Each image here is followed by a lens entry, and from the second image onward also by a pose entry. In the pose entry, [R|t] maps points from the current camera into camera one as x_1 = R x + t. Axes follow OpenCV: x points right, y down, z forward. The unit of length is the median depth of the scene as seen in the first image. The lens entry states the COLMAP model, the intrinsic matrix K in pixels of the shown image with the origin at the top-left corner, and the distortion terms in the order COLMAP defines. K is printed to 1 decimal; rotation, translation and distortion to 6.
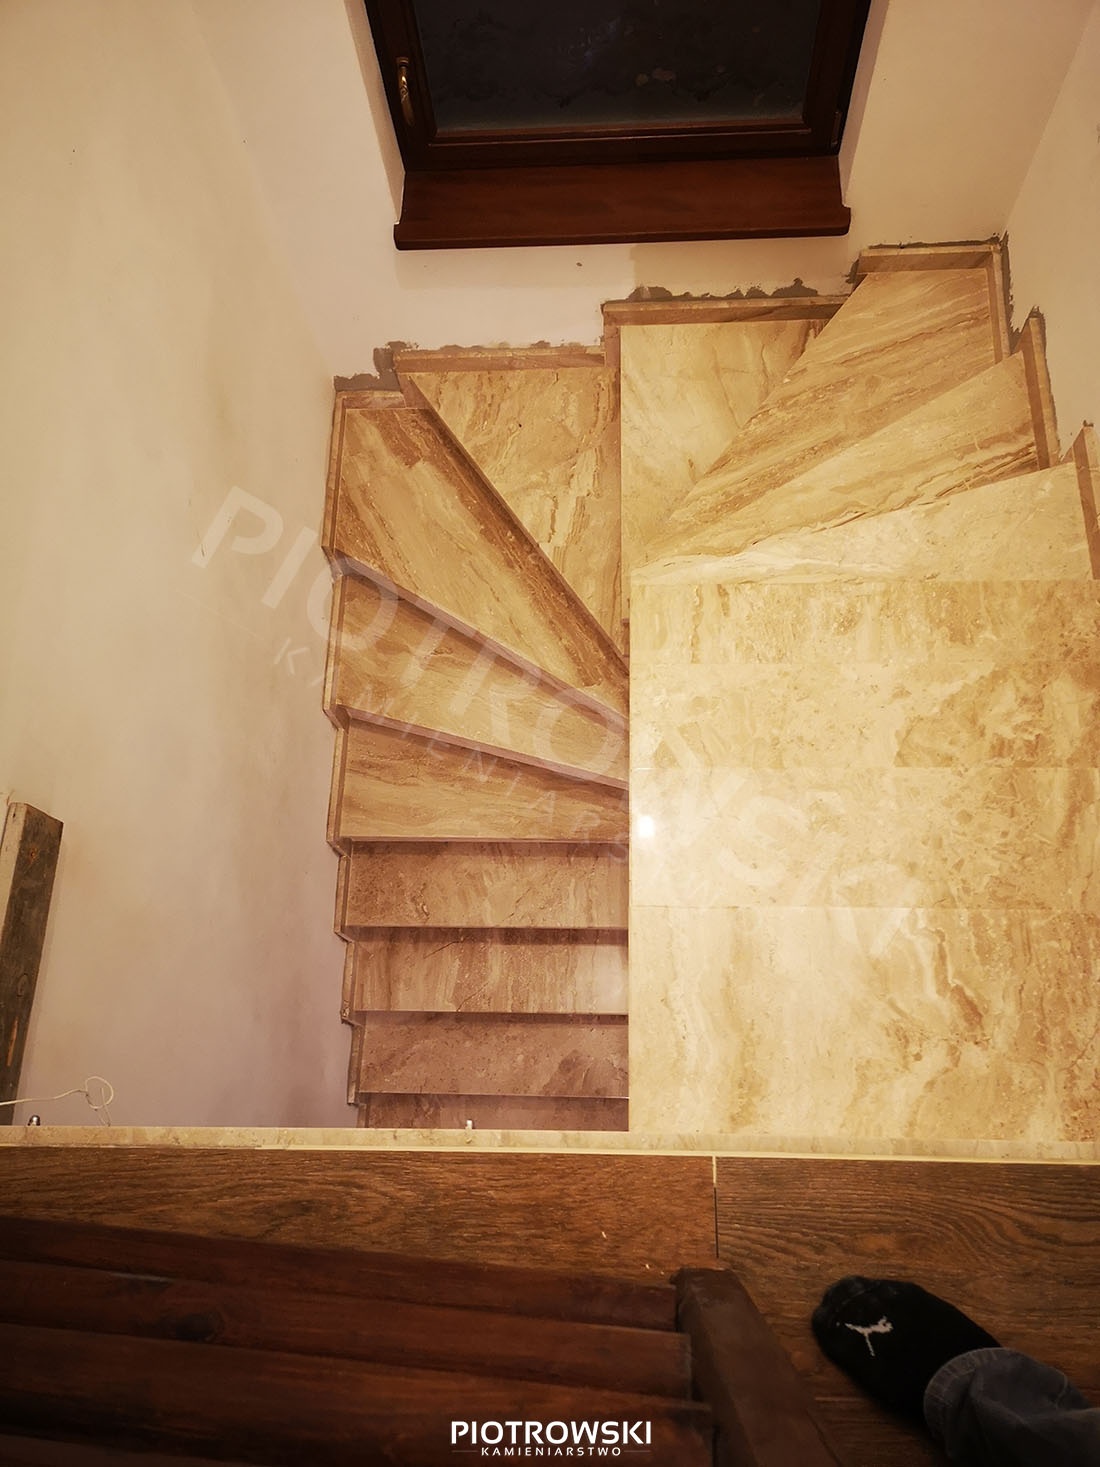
lens RADIAL K [[1135.5, 0, 557.0], [0, 1135.5, 731.3], [0, 0, 1]] dist [0.058373, -0.067458]
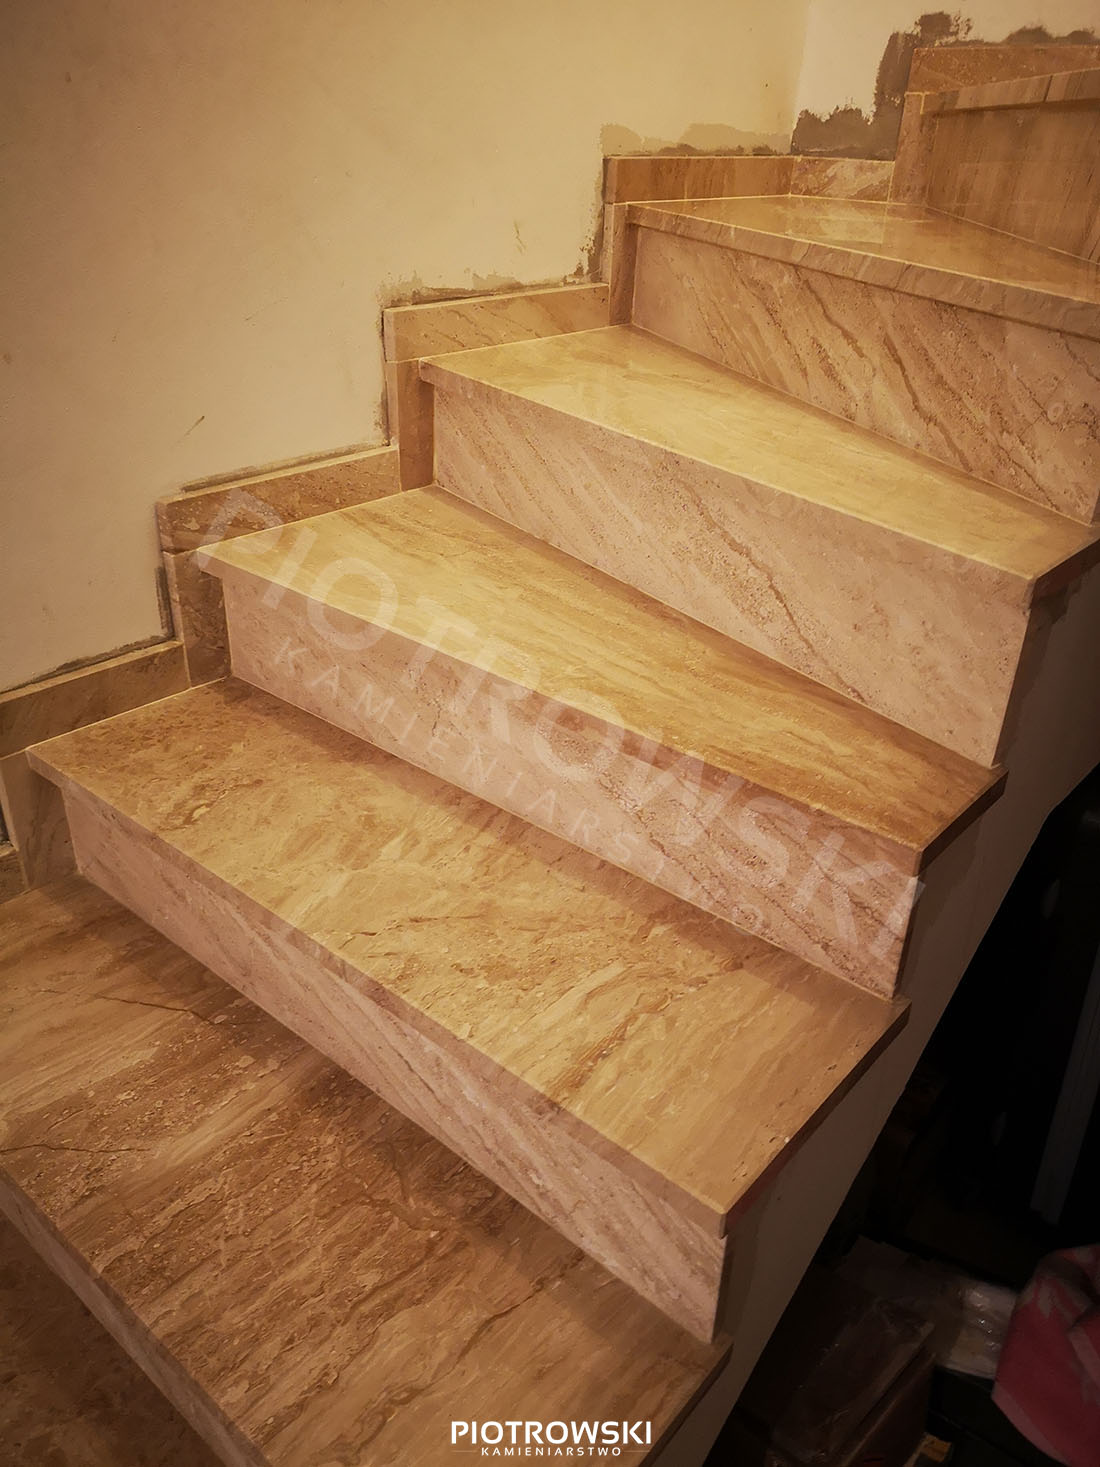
lens RADIAL K [[1135.5, 0, 557.0], [0, 1135.5, 731.3], [0, 0, 1]] dist [0.058373, -0.067458]
pose [[0.772896, 0.371754, -0.514228, 0.137875], [-0.618452, 0.622633, -0.479422, 0.265383], [0.141949, 0.688569, 0.711143, 0.867597]]
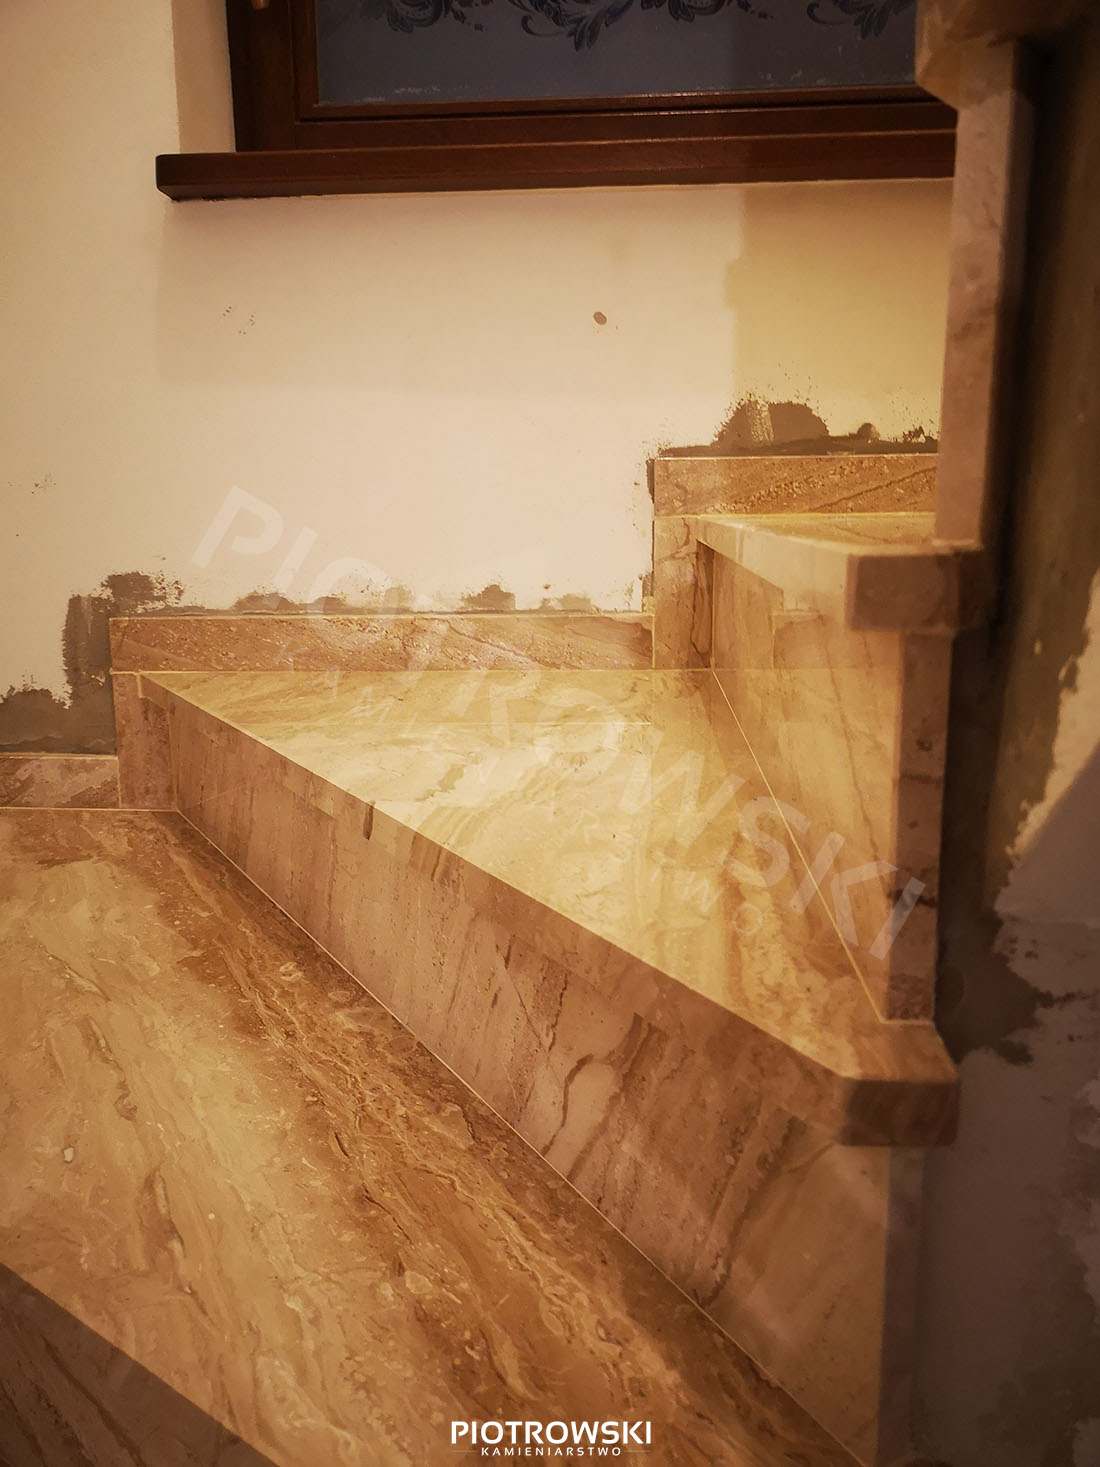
lens RADIAL K [[1135.5, 0, 557.0], [0, 1135.5, 731.3], [0, 0, 1]] dist [0.058373, -0.067458]
pose [[0.997095, 0.064640, -0.040280, 0.028929], [-0.068072, 0.519133, -0.851978, 0.017899], [-0.034161, 0.852246, 0.522025, 0.883116]]
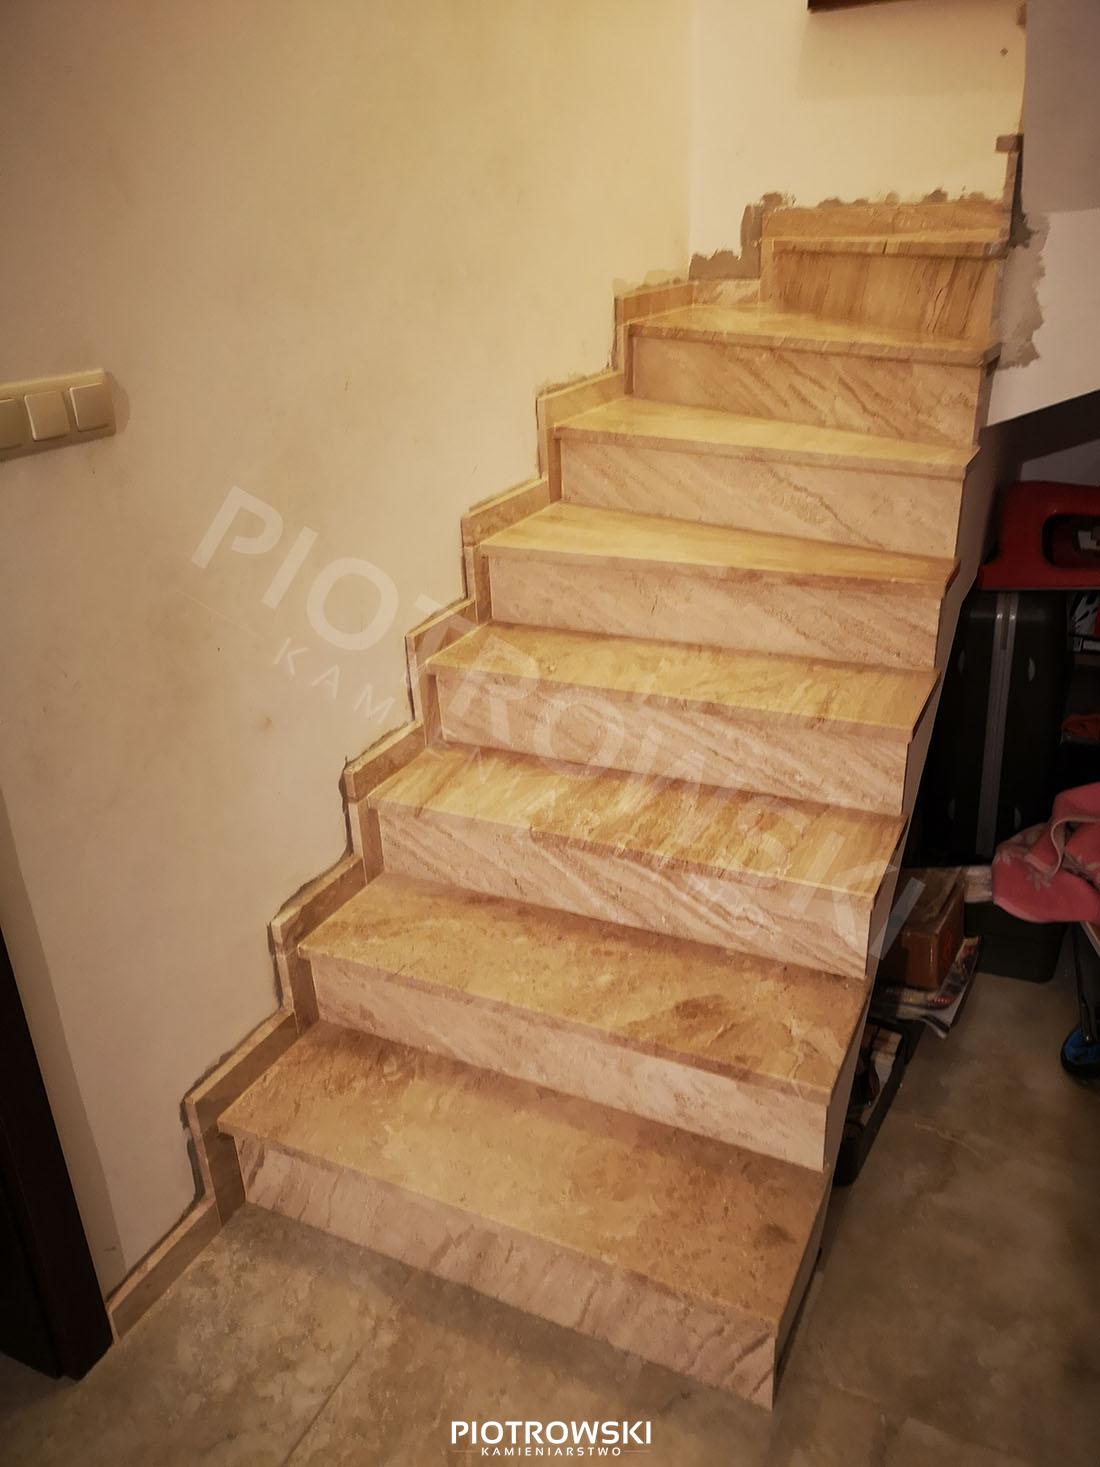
lens RADIAL K [[1127.9, 0, 560.7], [0, 1127.9, 732.0], [0, 0, 1]] dist [0.062720, -0.063424]
pose [[0.911269, 0.190557, -0.365071, 0.127059], [-0.391353, 0.676668, -0.623669, 0.621020], [0.128187, 0.711202, 0.691202, 0.692923]]
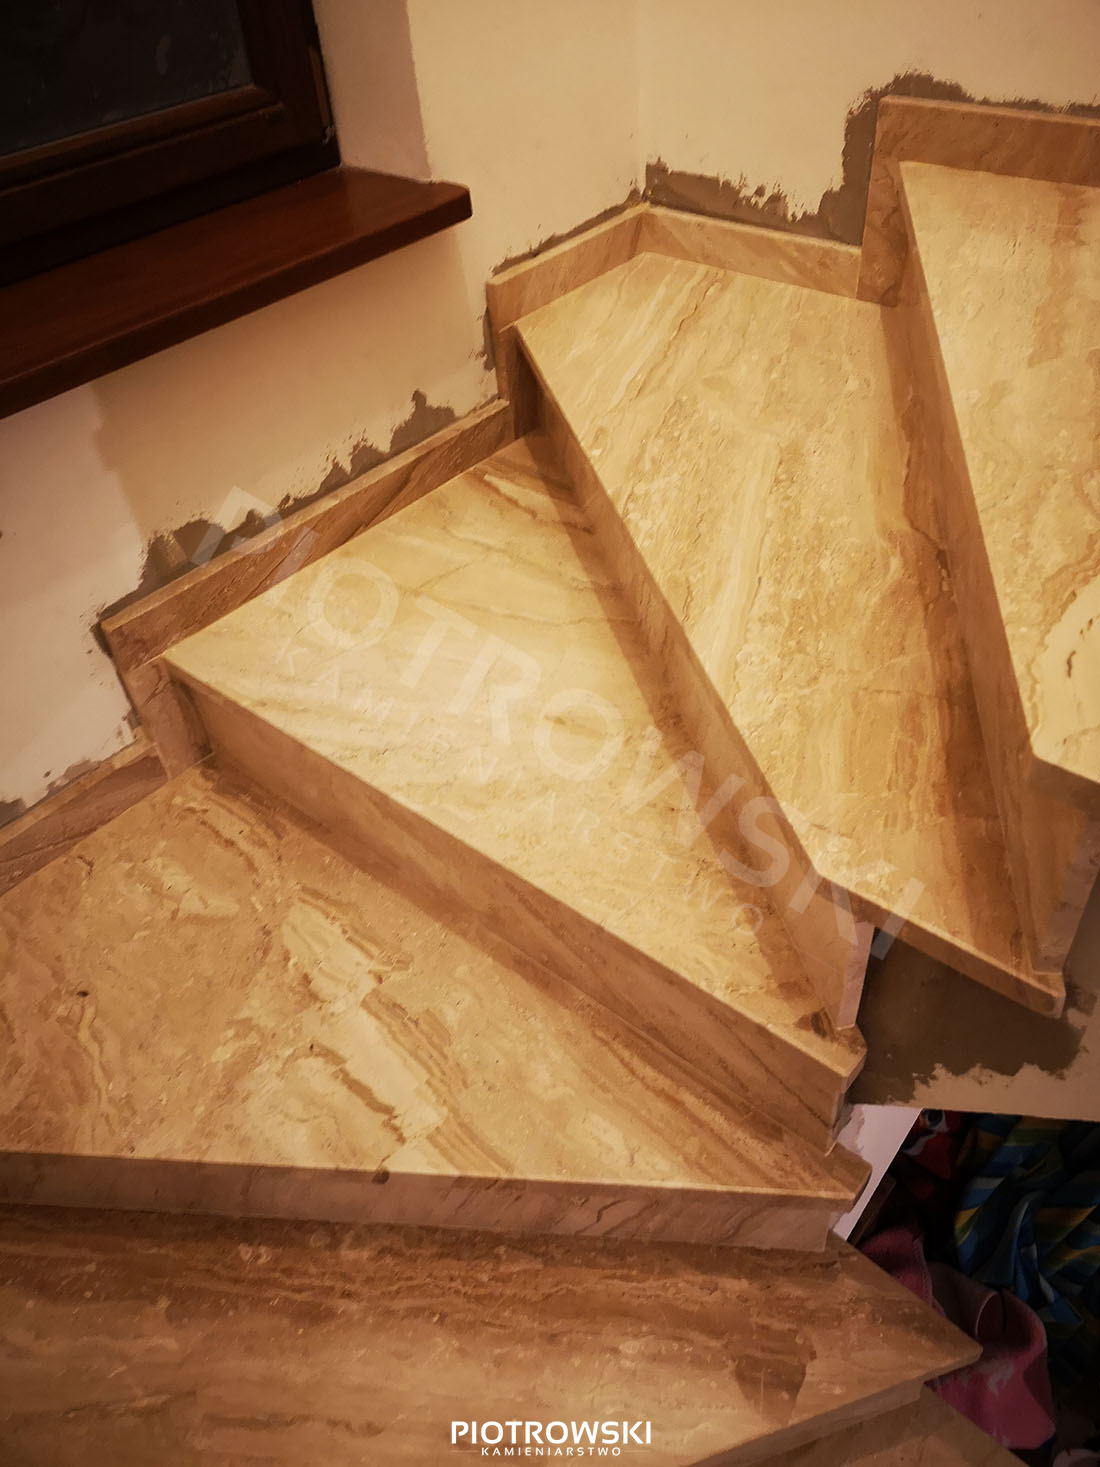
lens RADIAL K [[1135.5, 0, 557.0], [0, 1135.5, 731.3], [0, 0, 1]] dist [0.058373, -0.067458]
pose [[0.633826, -0.496550, 0.593045, -0.117640], [0.733294, 0.629672, -0.256502, -0.125803], [-0.246057, 0.597454, 0.763220, 0.678076]]
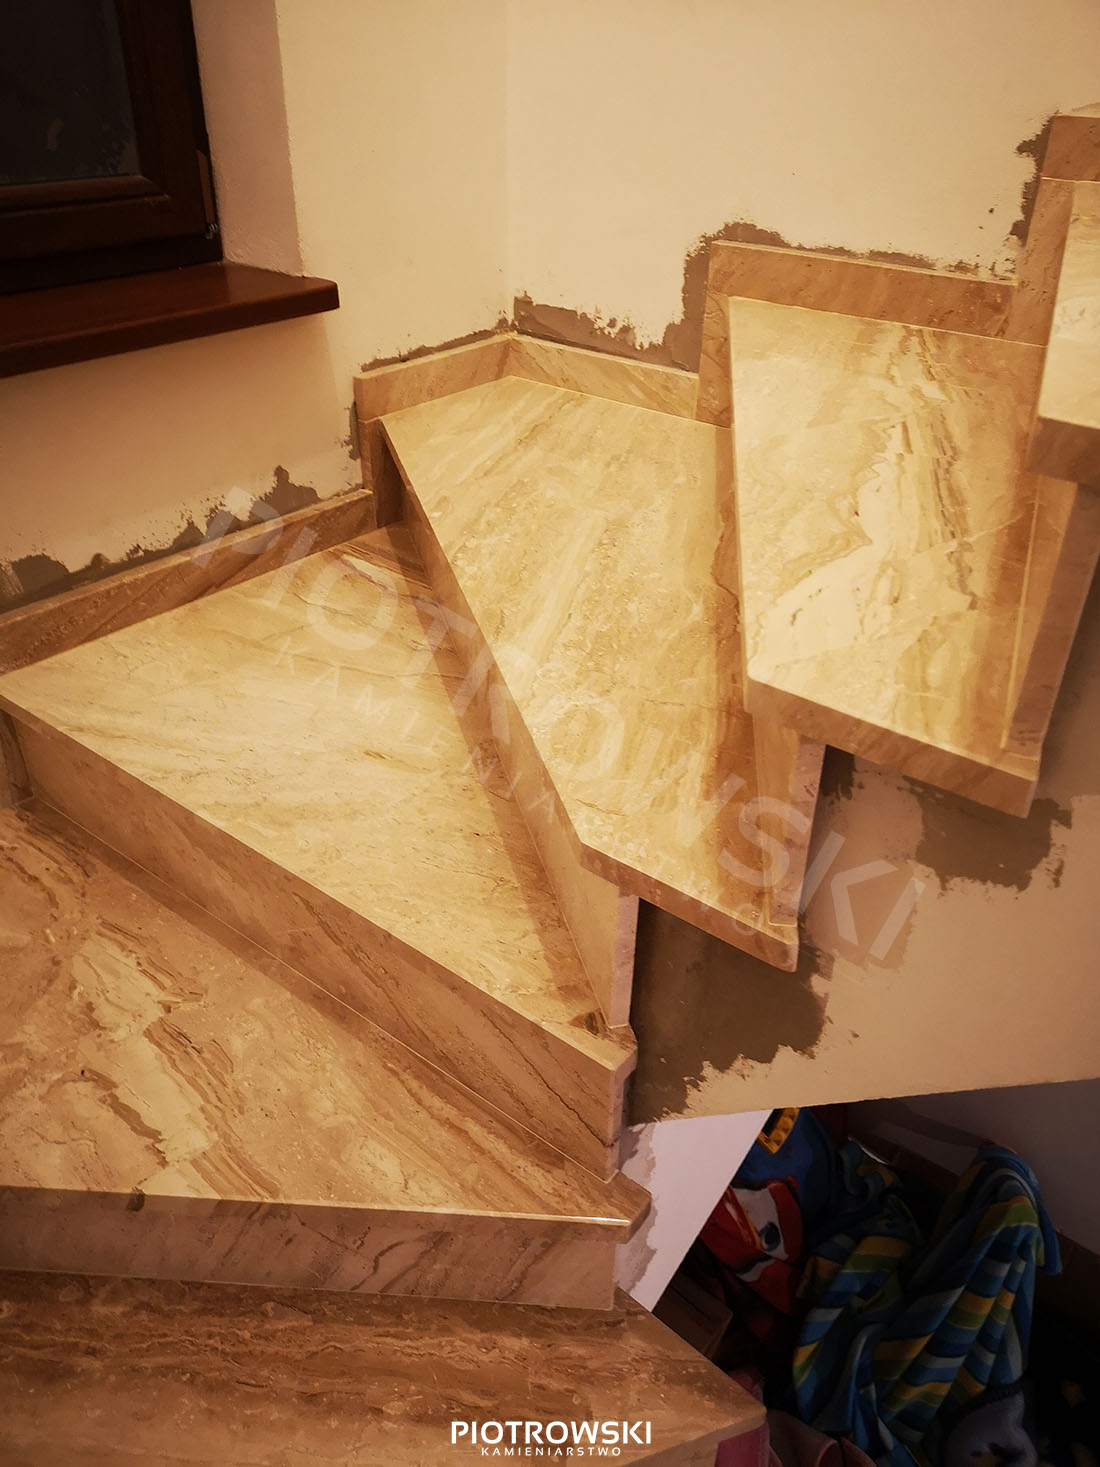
lens RADIAL K [[1131.1, 0, 555.7], [0, 1131.1, 726.5], [0, 0, 1]] dist [0.059556, -0.062175]
pose [[0.603678, -0.355100, 0.713777, -0.124129], [0.724412, 0.618154, -0.305144, -0.069833], [-0.332868, 0.701277, 0.630404, 0.697591]]
